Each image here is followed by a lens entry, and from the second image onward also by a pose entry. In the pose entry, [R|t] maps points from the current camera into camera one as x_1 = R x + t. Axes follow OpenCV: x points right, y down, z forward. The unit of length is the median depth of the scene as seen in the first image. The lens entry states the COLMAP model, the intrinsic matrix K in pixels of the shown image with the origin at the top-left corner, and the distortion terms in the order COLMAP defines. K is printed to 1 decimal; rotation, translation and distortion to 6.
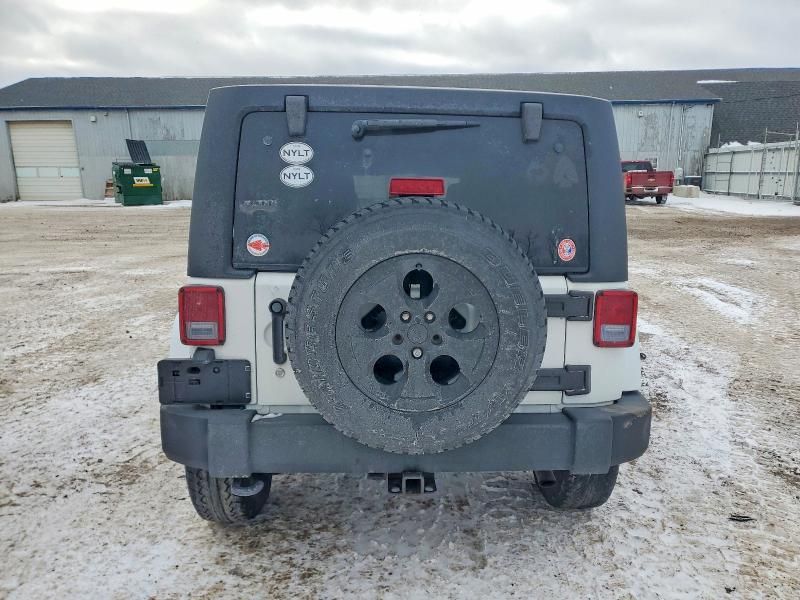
lens RADIAL K [[611.7, 0, 408.3], [0, 611.7, 299.8], [0, 0, 1]] dist [0.027222, 0.000963]
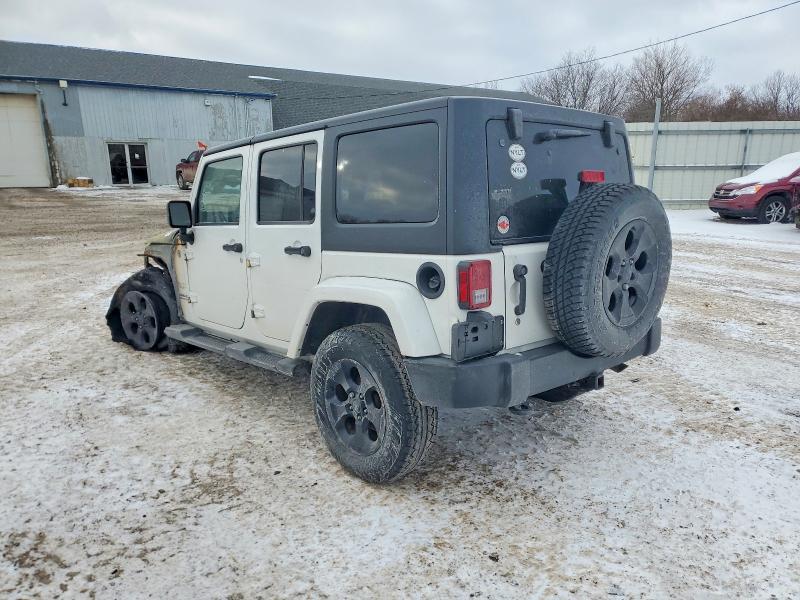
lens RADIAL K [[622.2, 0, 400.0], [0, 622.2, 300.0], [0, 0, 1]] dist [0.061449, -0.004436]
pose [[0.767061, -0.128007, 0.628674, -1.076204], [0.118651, 0.991294, 0.057073, -0.028356], [-0.630507, 0.030815, 0.775572, 0.112490]]
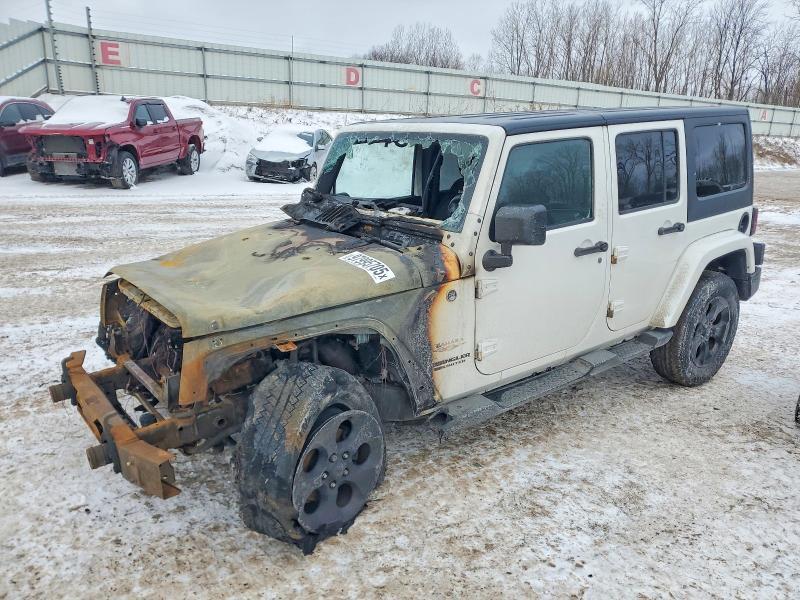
lens RADIAL K [[623.5, 0, 435.9], [0, 623.5, 284.8], [0, 0, 1]] dist [0.040464, -0.004144]
pose [[-0.596642, -0.211470, 0.774144, -1.239634], [0.117637, 0.931189, 0.345034, -0.558047], [-0.793838, 0.296930, -0.530710, 2.655891]]
